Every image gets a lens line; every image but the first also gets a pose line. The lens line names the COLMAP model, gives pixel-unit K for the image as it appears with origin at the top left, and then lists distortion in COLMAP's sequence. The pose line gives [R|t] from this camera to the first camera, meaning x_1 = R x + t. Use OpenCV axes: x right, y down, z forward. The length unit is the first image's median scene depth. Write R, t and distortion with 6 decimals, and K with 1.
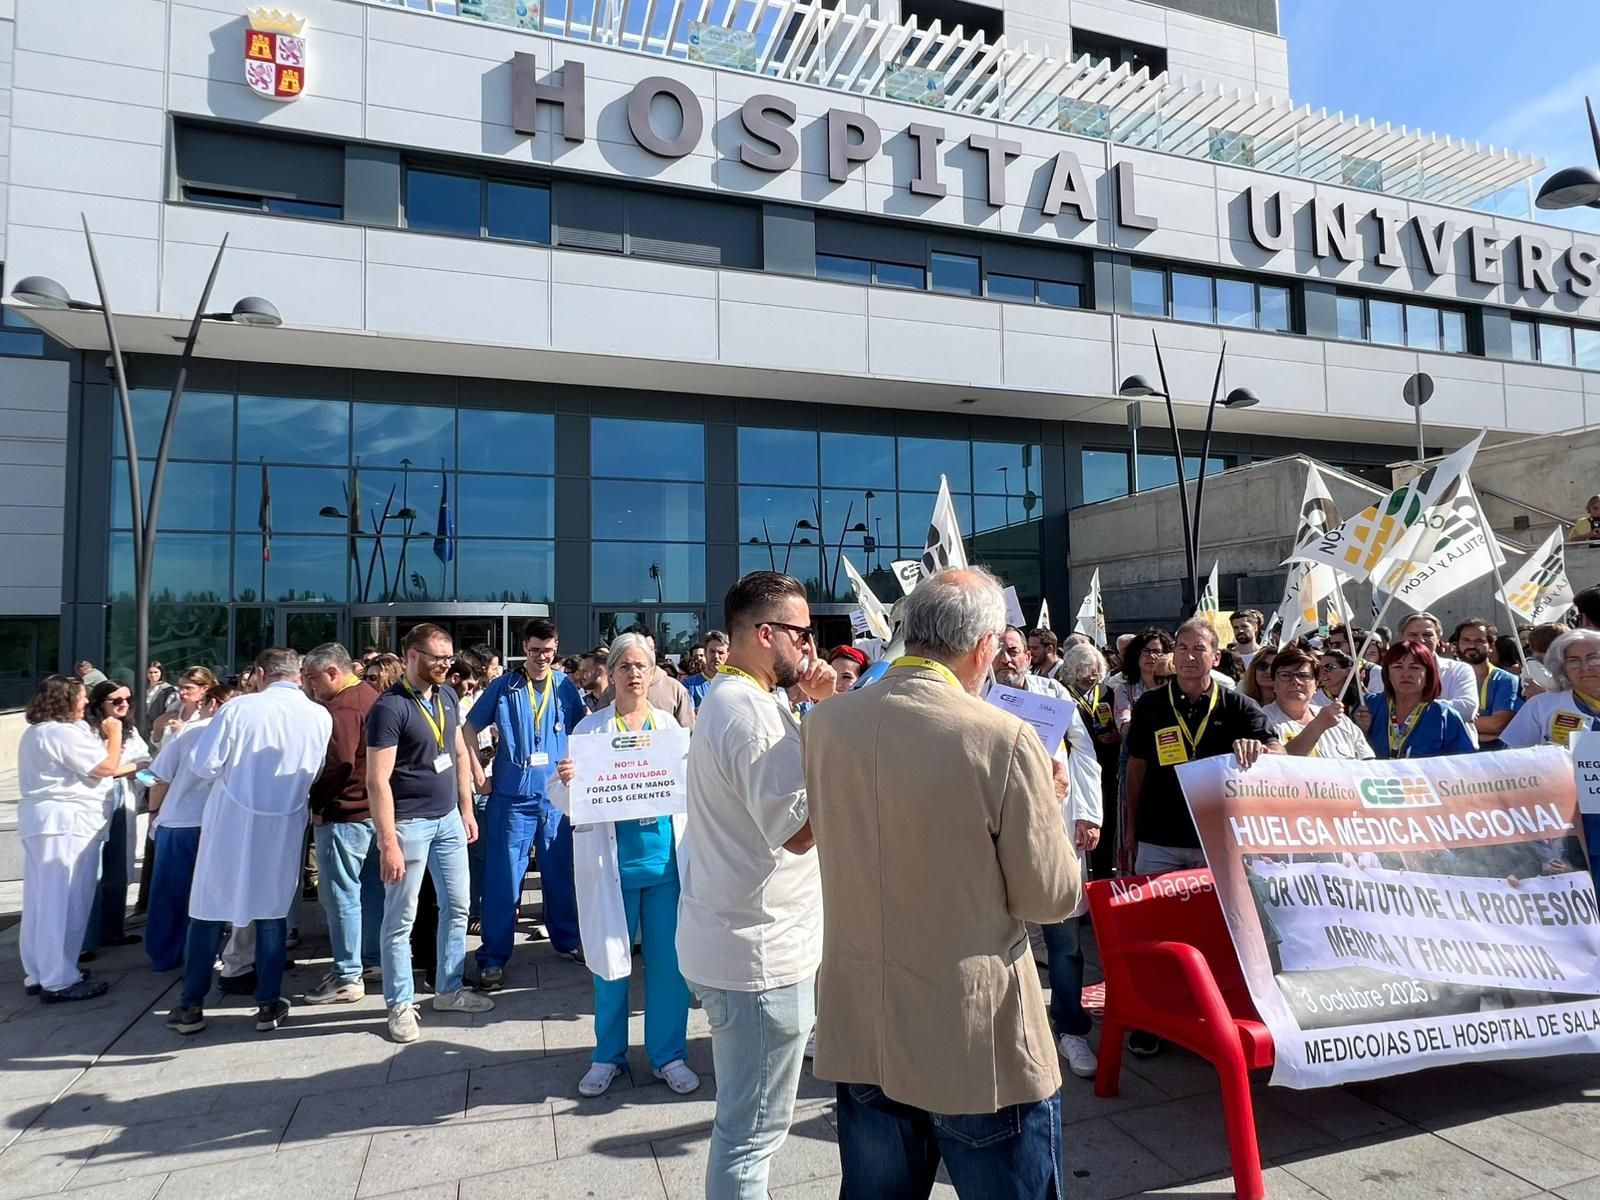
lens RADIAL K [[898.4, 0, 796.8], [0, 898.4, 601.2], [0, 0, 1]] dist [-0.006467, 0.002214]
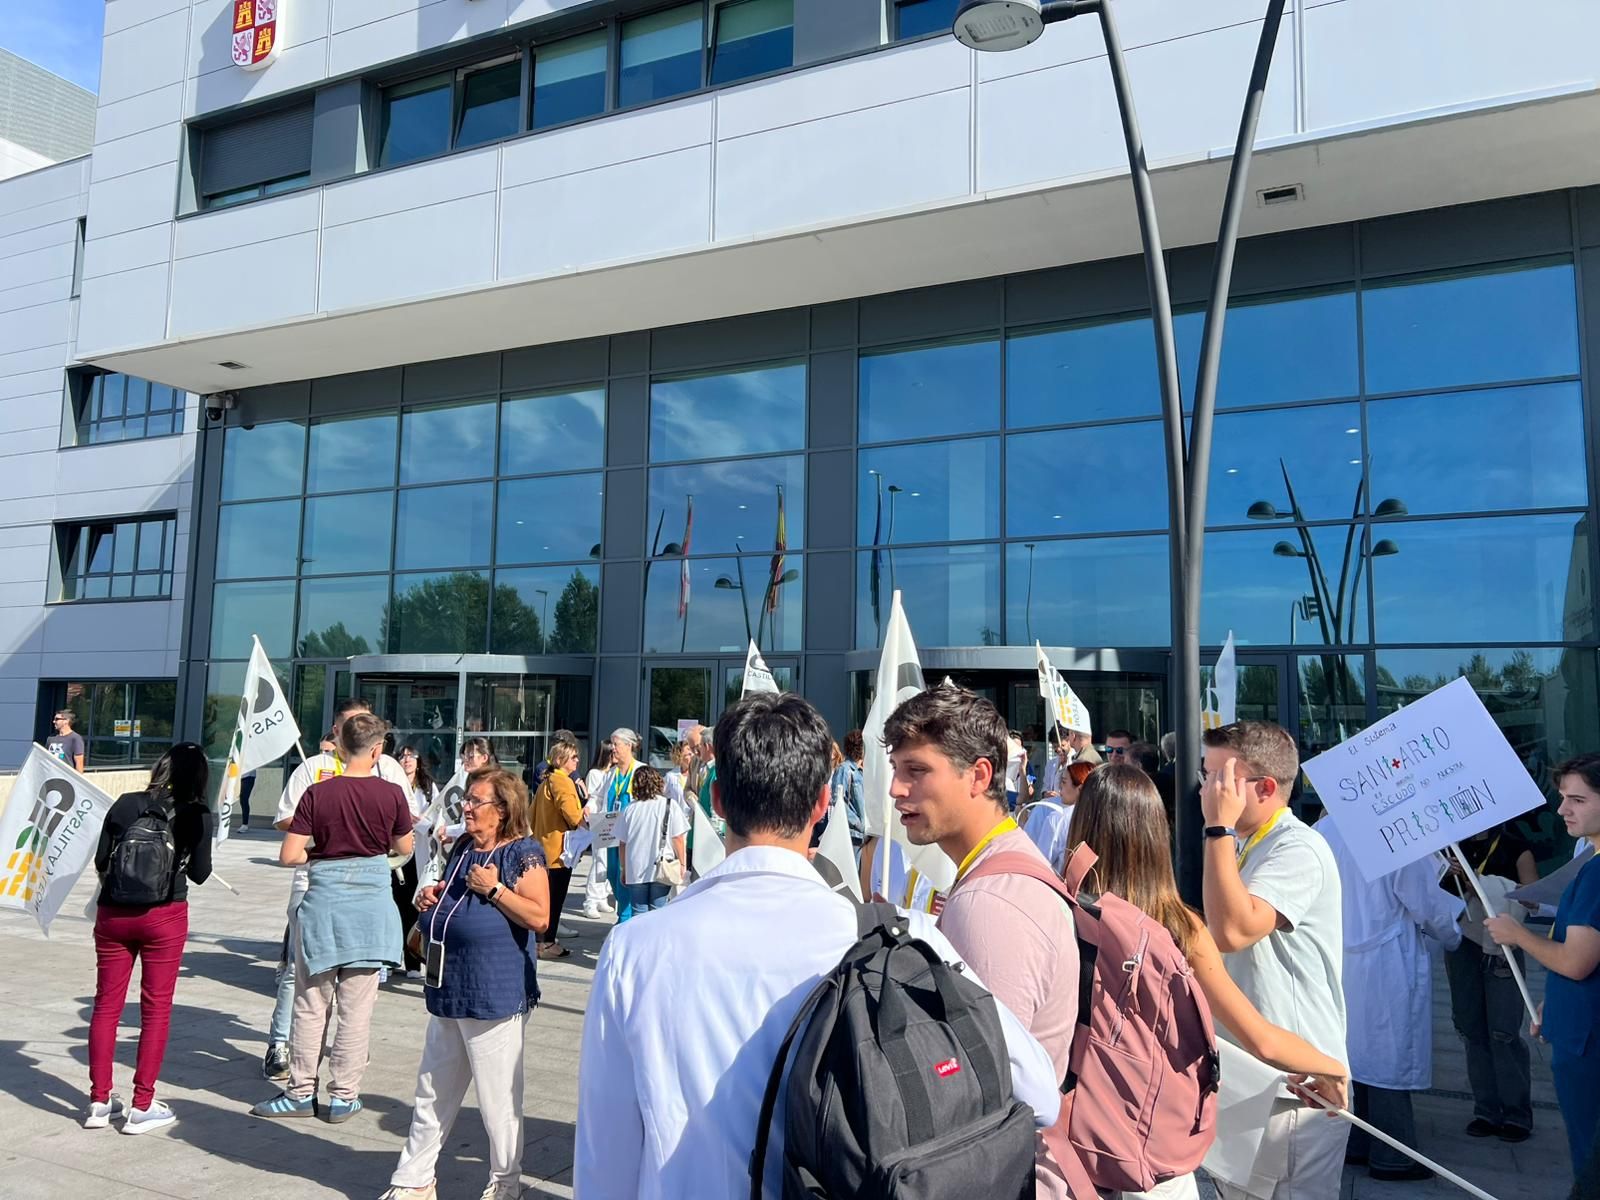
lens RADIAL K [[1222.8, 0, 790.7], [0, 1222.8, 603.8], [0, 0, 1]] dist [0.018903, -0.006563]
pose [[0.717701, -0.043379, -0.694999, 0.477299], [0.005614, 0.998386, -0.056518, 0.016980], [0.696329, 0.036661, 0.716786, 0.436290]]
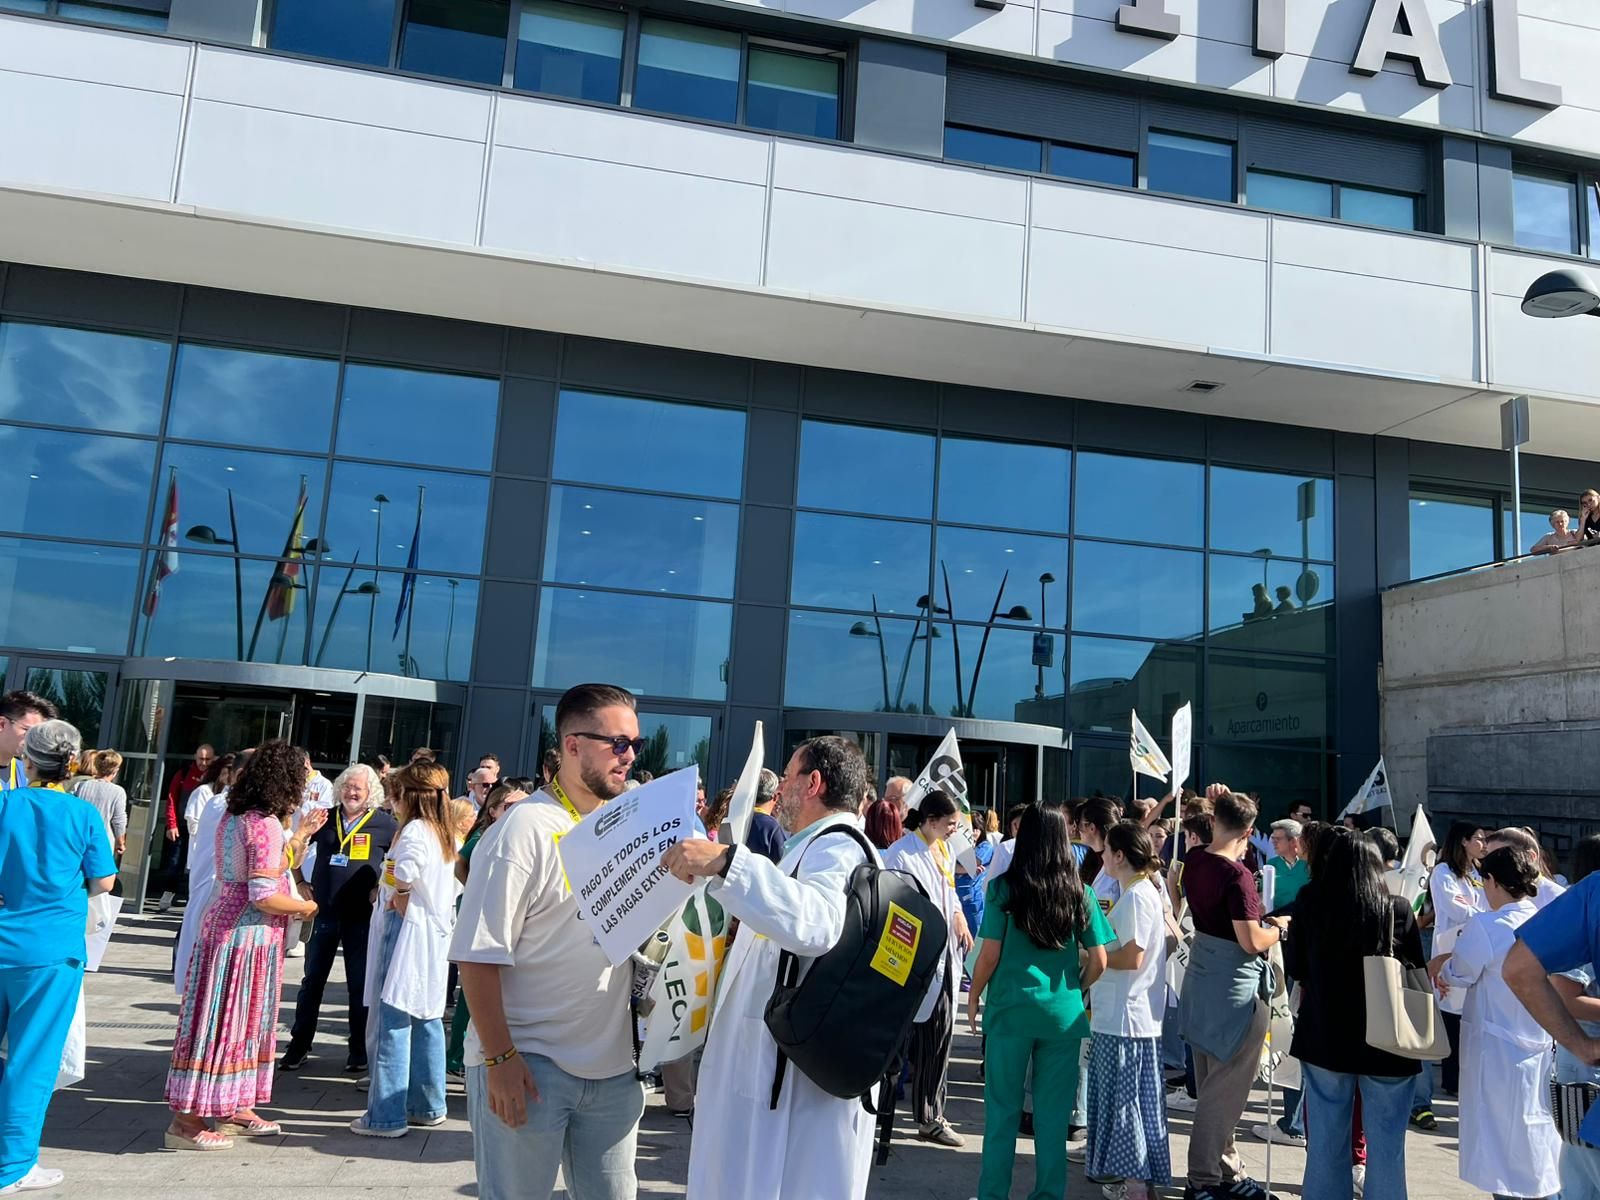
lens RADIAL K [[1222.8, 0, 790.7], [0, 1222.8, 603.8], [0, 0, 1]] dist [0.018903, -0.006563]
pose [[0.988477, 0.057452, -0.140041, 0.051024], [-0.072401, 0.991928, -0.104099, 0.018767], [0.132930, 0.113039, 0.984658, 0.224495]]
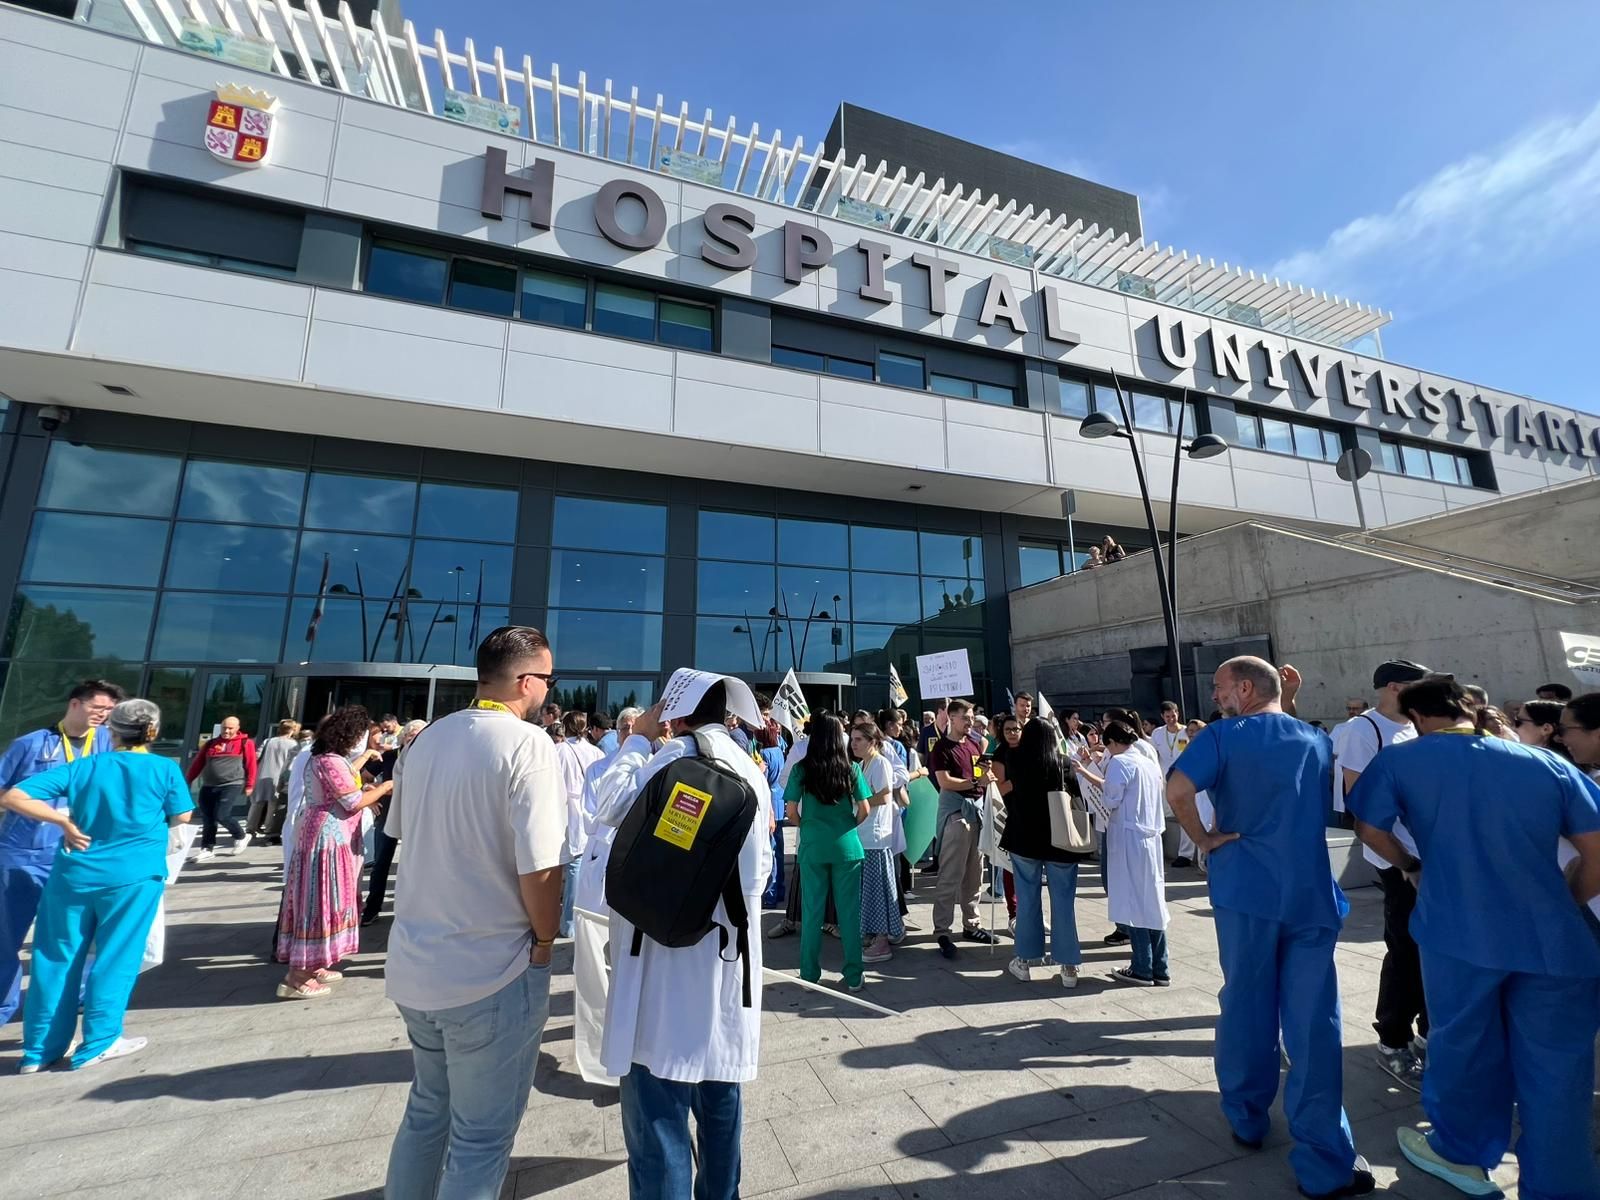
lens RADIAL K [[647.7, 0, 800.0], [0, 647.7, 600.0], [0, 0, 1]] dist [-0.002610, 0.000220]
pose [[0.999878, 0.011490, 0.010579, 0.050109], [-0.009922, 0.990392, -0.137932, 0.022487], [-0.012062, 0.137810, 0.990385, 0.271631]]
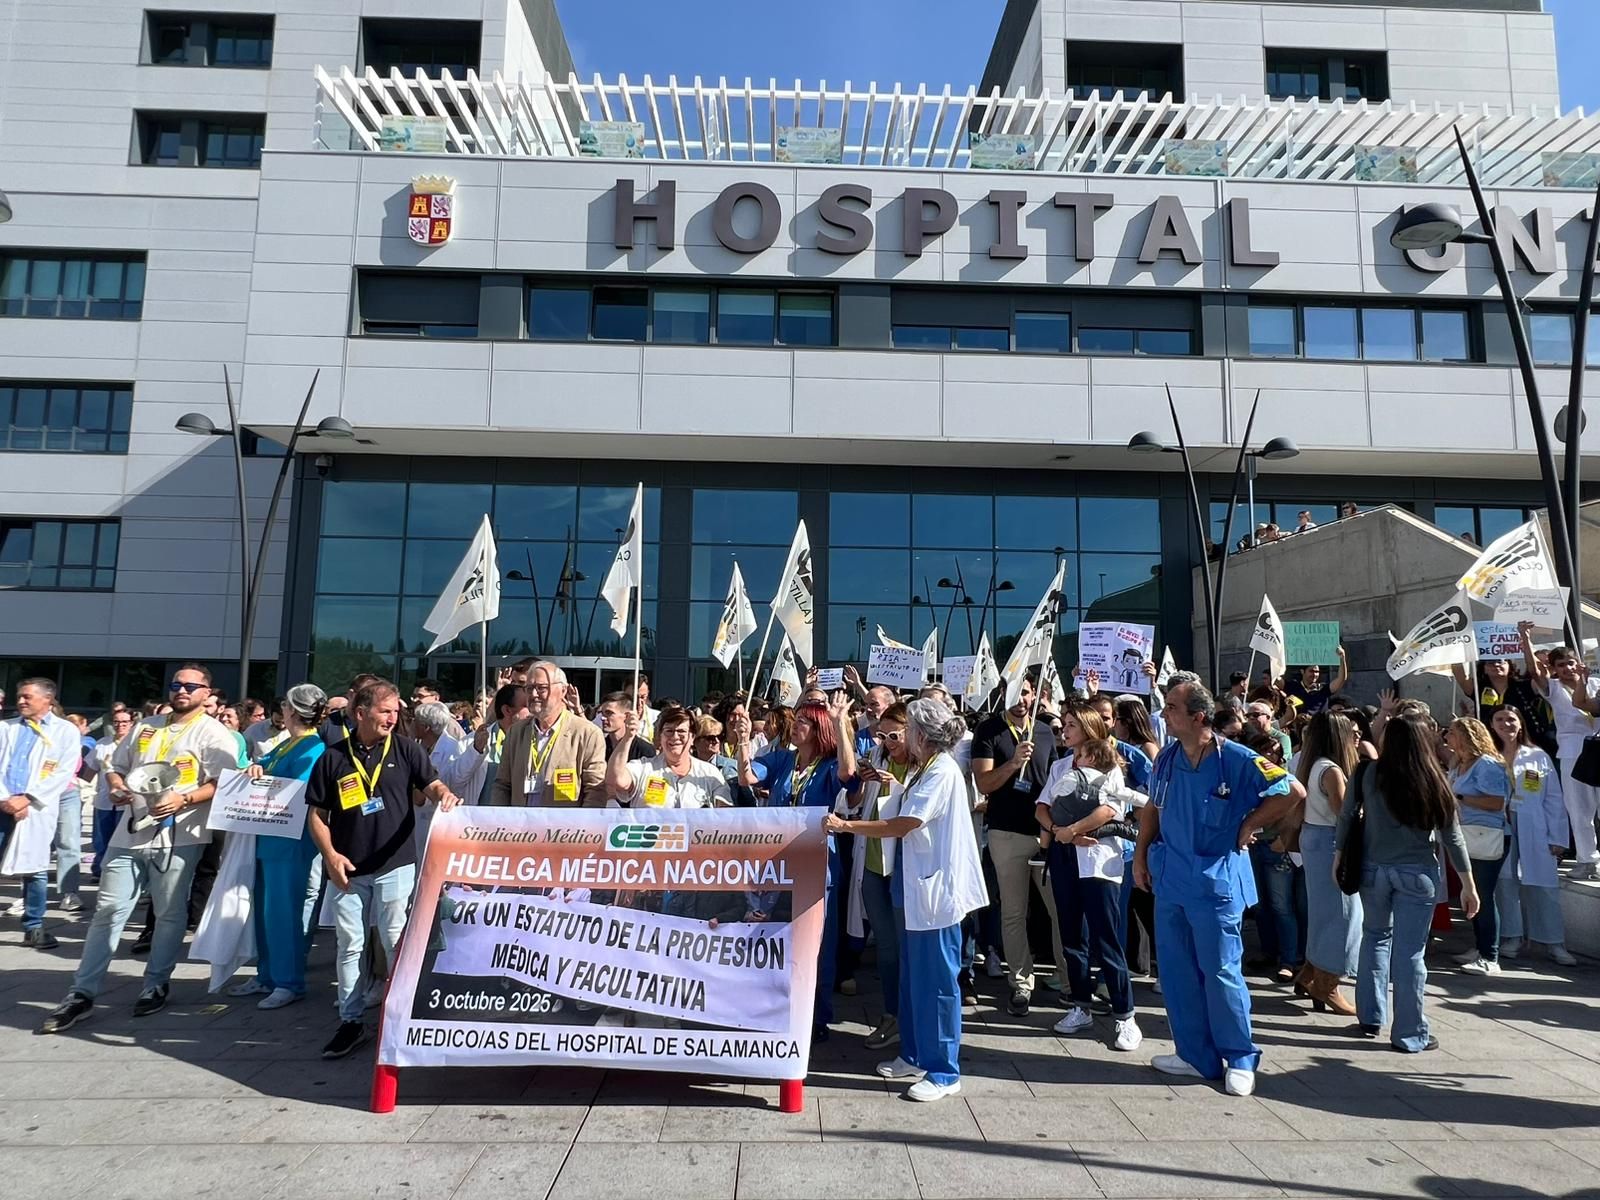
lens RADIAL K [[902.4, 0, 795.7], [0, 902.4, 608.0], [0, 0, 1]] dist [-0.004102, -0.000679]
pose [[0.957793, 0.001567, -0.287456, 0.213973], [-0.016323, 0.998668, -0.048945, -0.007040], [0.286996, 0.051571, 0.956543, -0.015995]]
